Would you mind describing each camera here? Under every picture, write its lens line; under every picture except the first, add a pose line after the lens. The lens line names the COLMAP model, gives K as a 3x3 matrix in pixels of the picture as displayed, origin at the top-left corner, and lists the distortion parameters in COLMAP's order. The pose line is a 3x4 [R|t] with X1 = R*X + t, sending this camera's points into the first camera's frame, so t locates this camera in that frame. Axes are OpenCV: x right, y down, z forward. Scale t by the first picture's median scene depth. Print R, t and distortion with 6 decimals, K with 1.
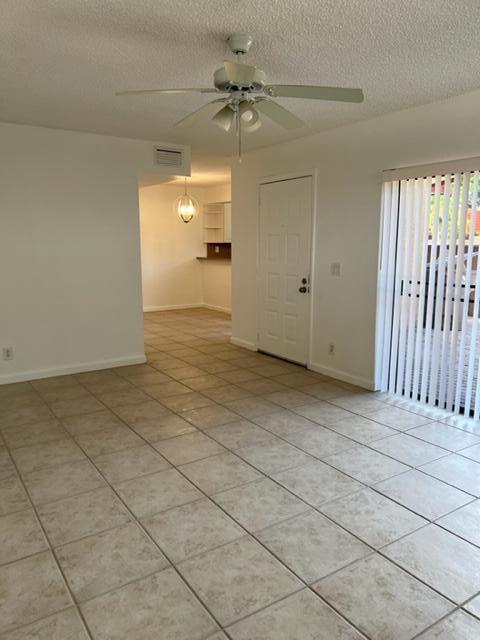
lens RADIAL K [[477.7, 0, 240.0], [0, 477.7, 320.0], [0, 0, 1]] dist [0.060459, -0.065344]
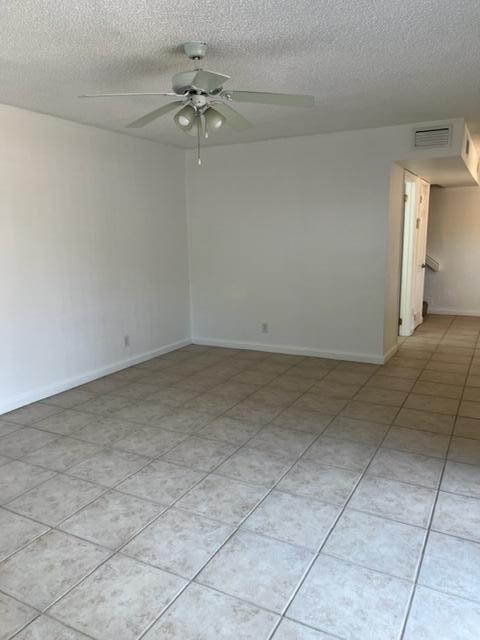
lens RADIAL K [[483.8, 0, 236.4], [0, 483.8, 323.1], [0, 0, 1]] dist [0.060584, -0.071306]
pose [[0.474908, 0.153589, -0.866529, 0.840700], [-0.132809, 0.985884, 0.101957, -0.087708], [0.869956, 0.066663, 0.488602, 0.482215]]
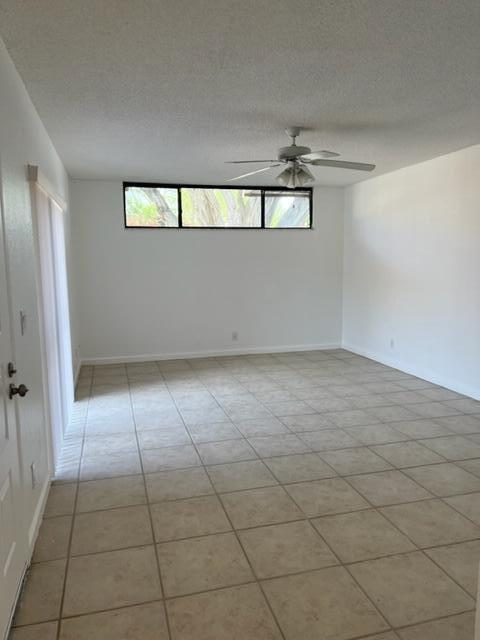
lens RADIAL K [[483.8, 0, 236.4], [0, 483.8, 323.1], [0, 0, 1]] dist [0.060584, -0.071306]
pose [[-0.947314, -0.028804, 0.319008, -0.272457], [0.067212, 0.955899, 0.285900, -0.360263], [-0.313175, 0.292279, -0.903601, 2.118668]]
